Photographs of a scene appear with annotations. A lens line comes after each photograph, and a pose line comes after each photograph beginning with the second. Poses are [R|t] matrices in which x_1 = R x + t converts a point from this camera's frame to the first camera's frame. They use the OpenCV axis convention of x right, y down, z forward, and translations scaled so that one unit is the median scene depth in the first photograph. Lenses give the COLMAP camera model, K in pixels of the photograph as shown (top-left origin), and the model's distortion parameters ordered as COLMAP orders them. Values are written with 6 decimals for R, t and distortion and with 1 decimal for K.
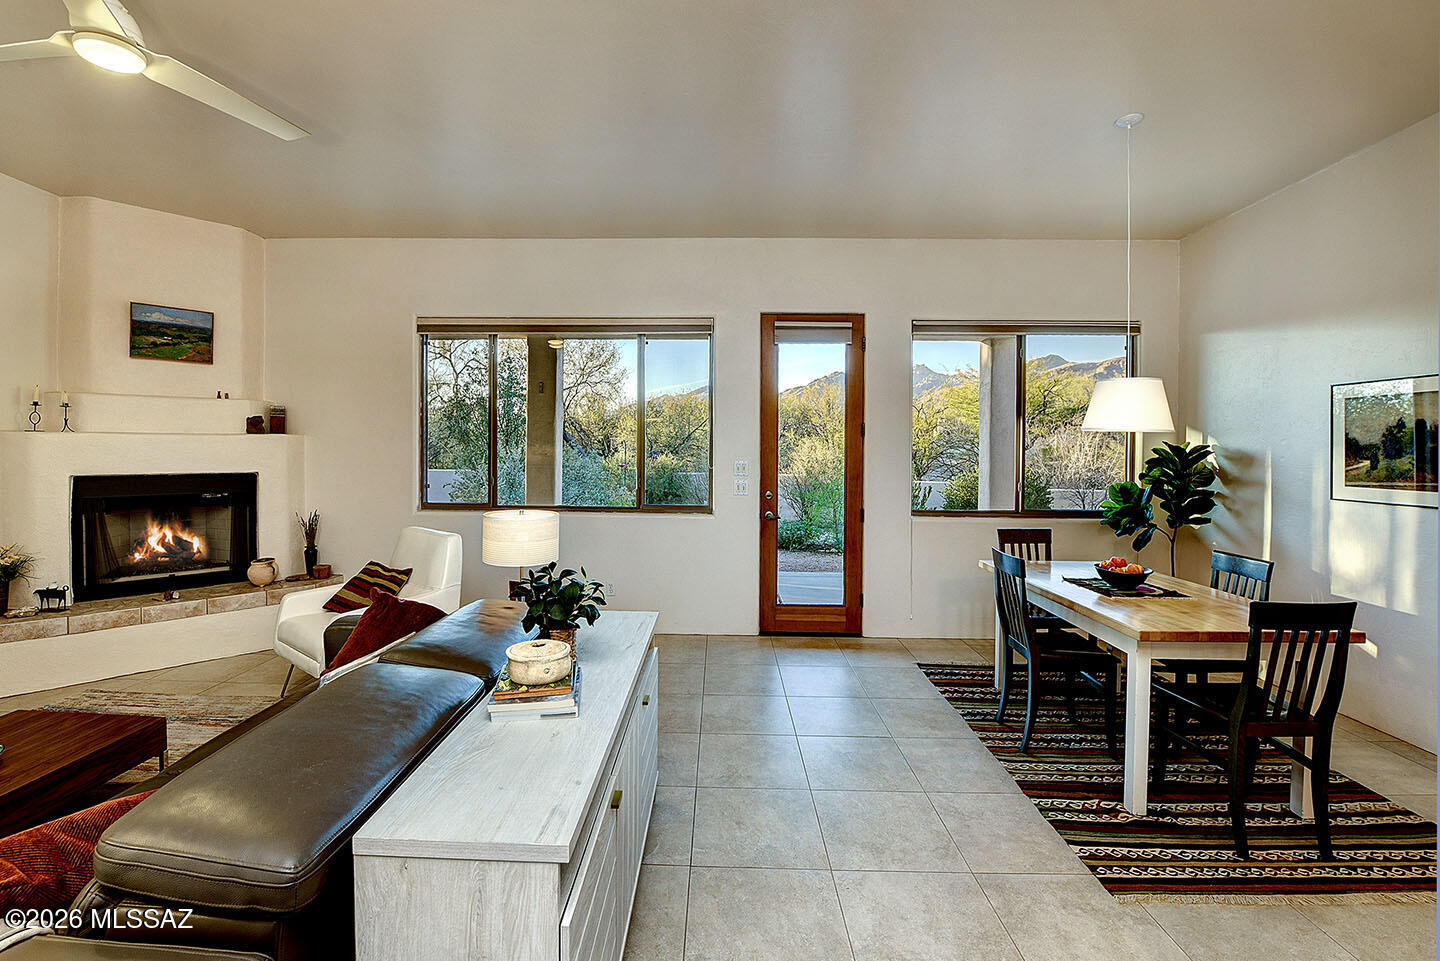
lens RADIAL K [[586.4, 0, 720.0], [0, 586.4, 480.5], [0, 0, 1]] dist [-0.000977, -0.000105]
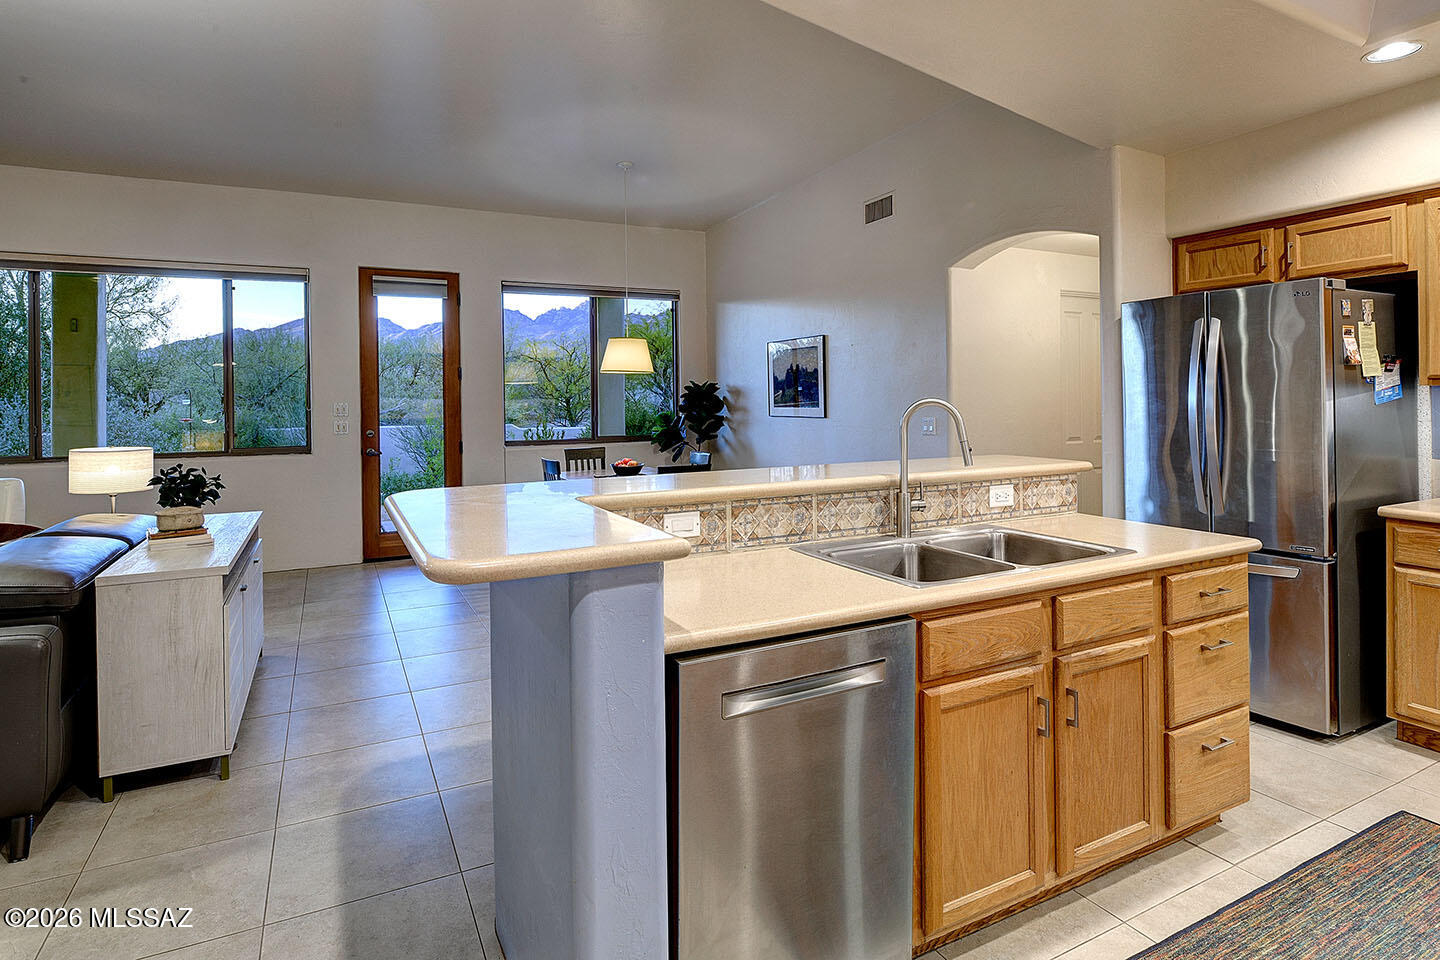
lens RADIAL K [[739.7, 0, 725.5], [0, 739.7, 395.6], [0, 0, 1]] dist [0.002010, 0.000278]
pose [[0.881127, -0.018576, 0.472515, 0.017025], [0.047176, 0.997696, -0.048749, 0.055012], [-0.470521, 0.065246, 0.879973, -0.543248]]
